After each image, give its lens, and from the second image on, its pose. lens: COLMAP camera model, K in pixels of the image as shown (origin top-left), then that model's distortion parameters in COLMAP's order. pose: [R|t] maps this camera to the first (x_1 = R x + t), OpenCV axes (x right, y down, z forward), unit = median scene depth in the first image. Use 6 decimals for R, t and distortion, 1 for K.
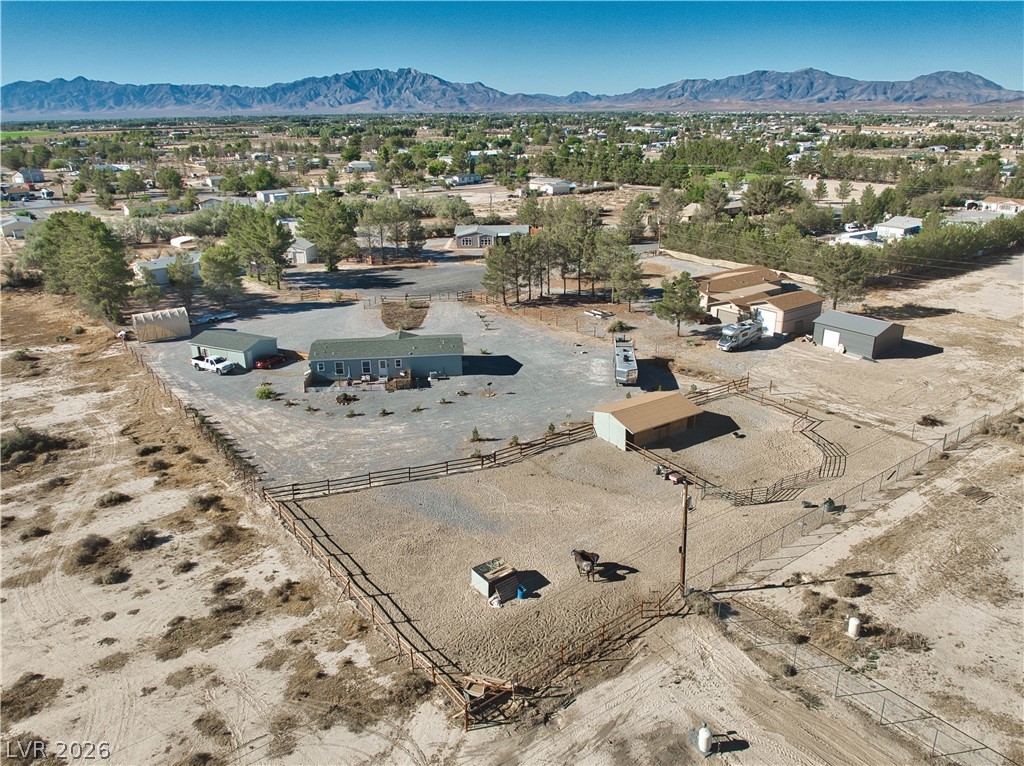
lens RADIAL K [[744.6, 0, 506.2], [0, 744.6, 376.8], [0, 0, 1]] dist [-0.030541, -0.007354]
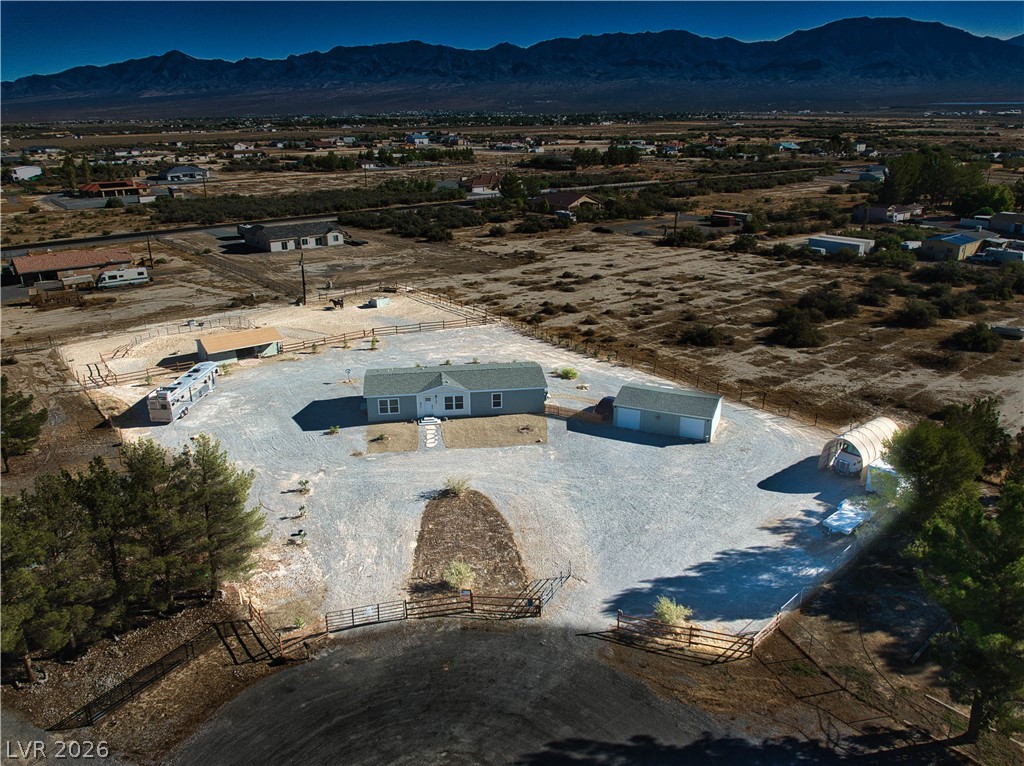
lens RADIAL K [[744.6, 0, 513.6], [0, 744.6, 421.4], [0, 0, 1]] dist [-0.030541, -0.007354]
pose [[-0.999263, 0.028148, -0.026113, -0.308155], [0.003377, 0.741910, 0.670491, -0.866474], [0.038246, 0.669908, -0.741458, 2.528452]]
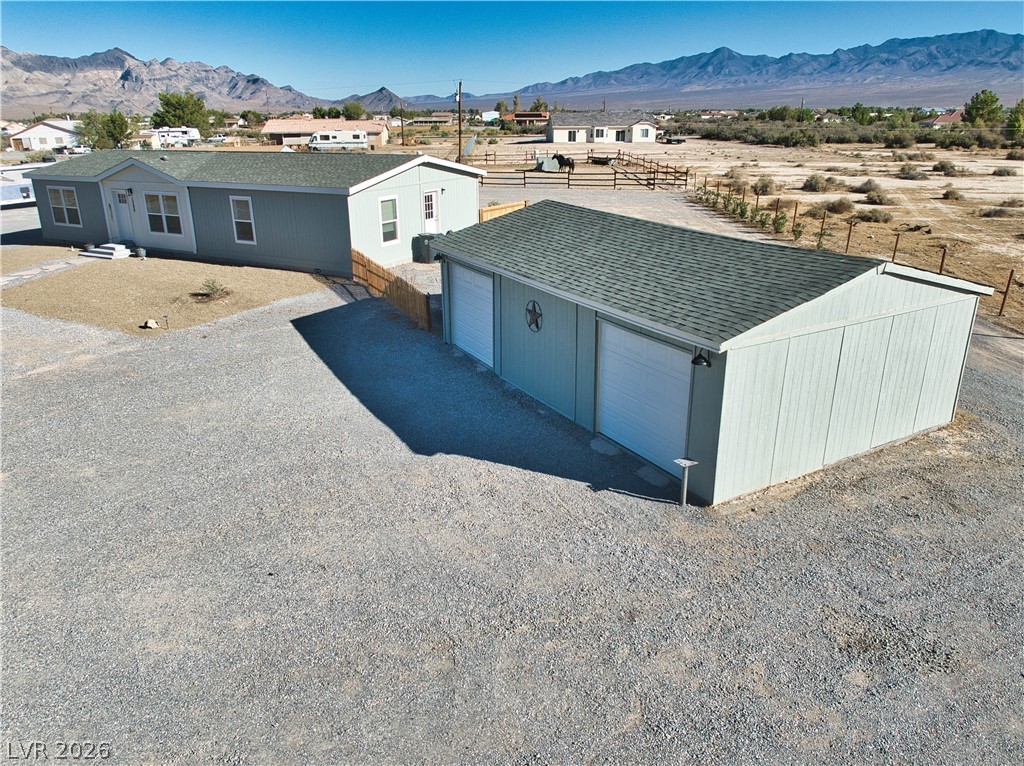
lens RADIAL K [[744.6, 0, 512.8], [0, 744.6, 424.1], [0, 0, 1]] dist [-0.030541, -0.007354]
pose [[-0.819588, -0.208477, 0.533679, -0.692381], [0.204000, 0.764231, 0.611829, -0.200637], [-0.535406, 0.610319, -0.583825, 1.822908]]
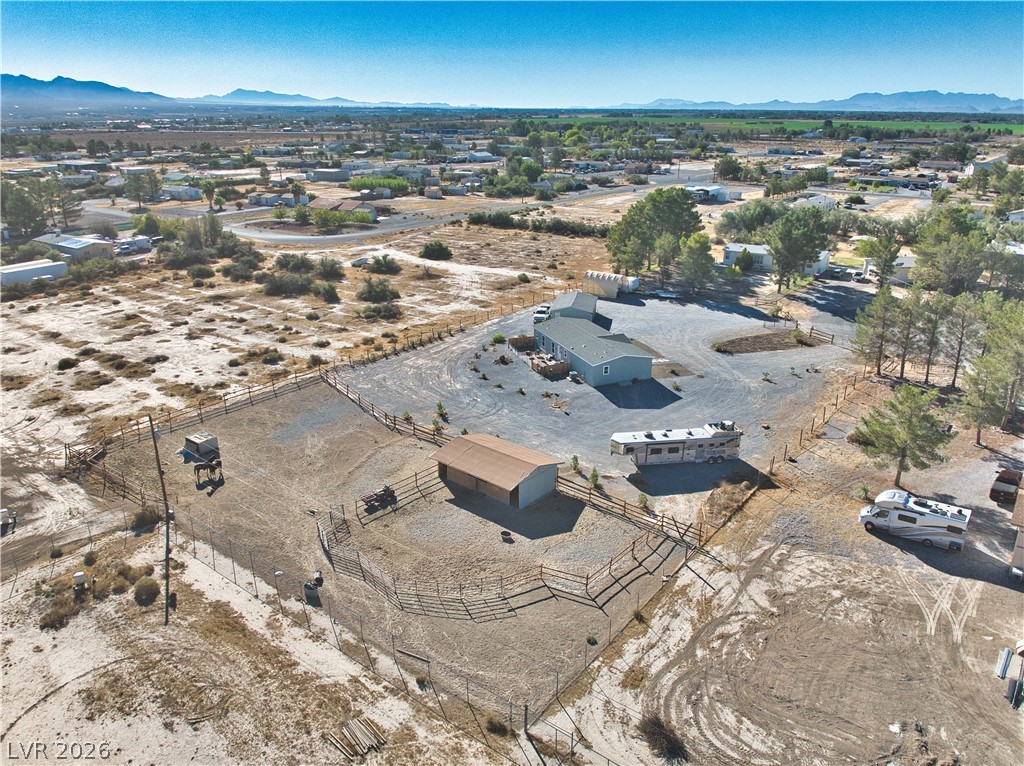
lens RADIAL K [[744.6, 0, 516.4], [0, 744.6, 360.2], [0, 0, 1]] dist [-0.030541, -0.007354]
pose [[0.269705, 0.308725, -0.912112, 1.165432], [-0.319590, 0.922222, 0.217647, -0.316220], [0.908362, 0.232801, 0.347393, 0.848151]]
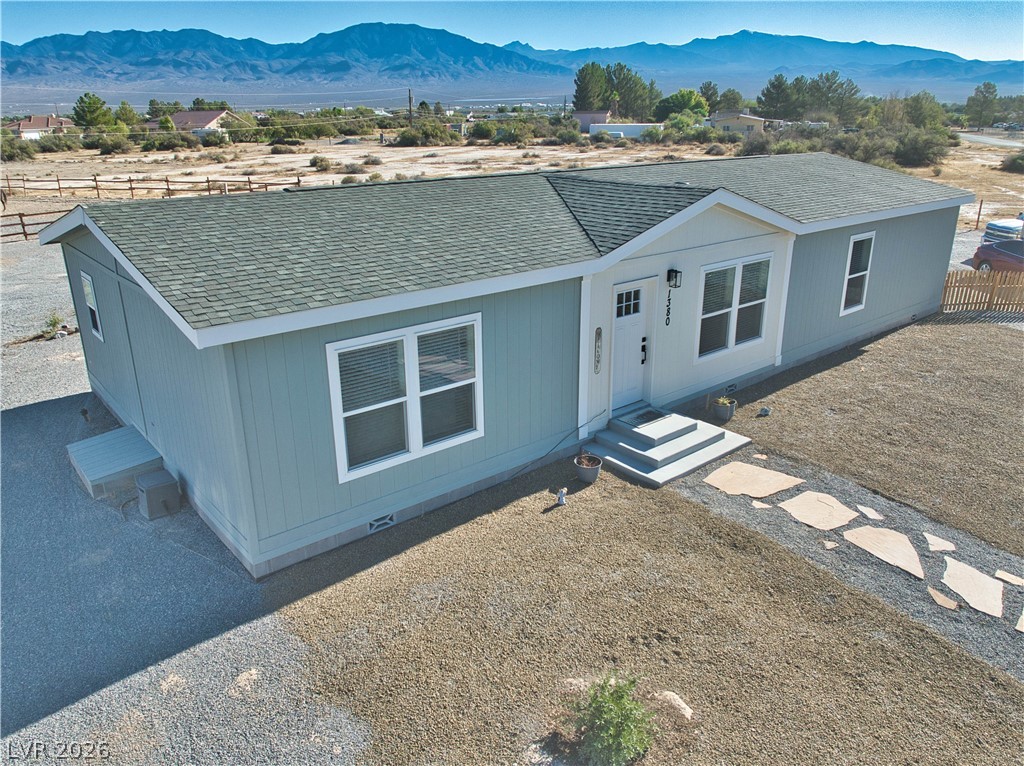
lens RADIAL K [[744.6, 0, 516.7], [0, 744.6, 412.2], [0, 0, 1]] dist [-0.030541, -0.007354]
pose [[-0.824135, 0.226095, -0.519310, -0.078209], [-0.175100, 0.770252, 0.613230, -0.158175], [0.538648, 0.596316, -0.595202, 1.699833]]
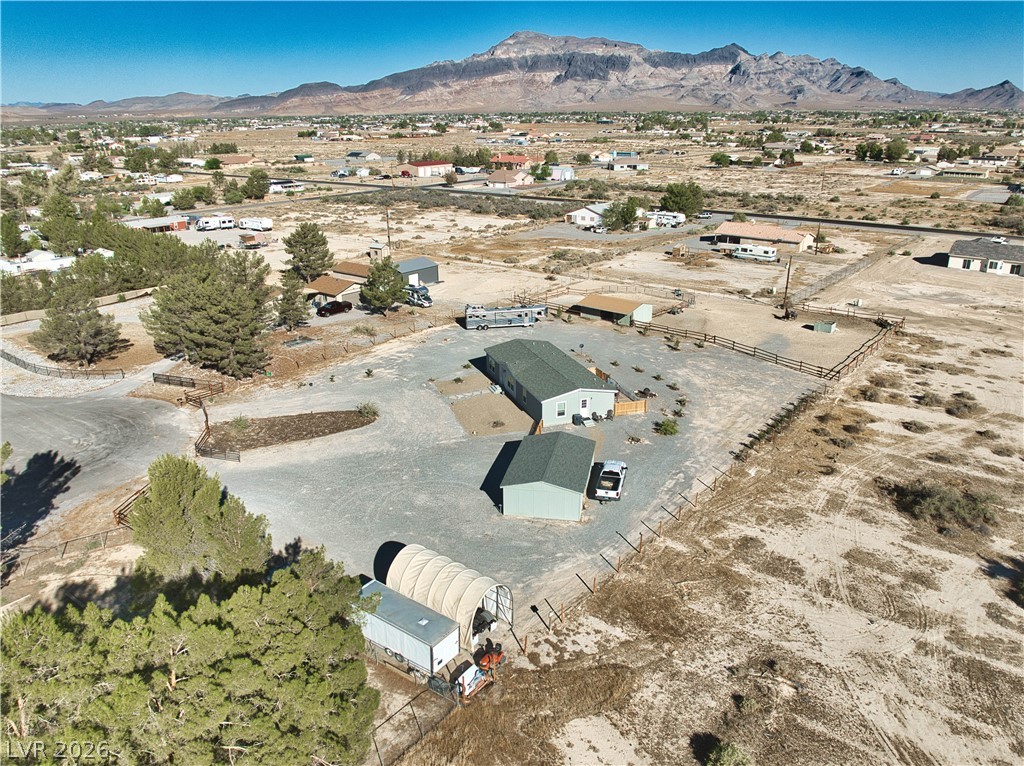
lens RADIAL K [[744.6, 0, 515.4], [0, 744.6, 423.5], [0, 0, 1]] dist [-0.030541, -0.007354]
pose [[-0.246070, -0.368261, 0.896568, -1.470790], [0.335598, 0.835422, 0.435253, -0.582838], [-0.909299, 0.407989, -0.081985, 1.723553]]
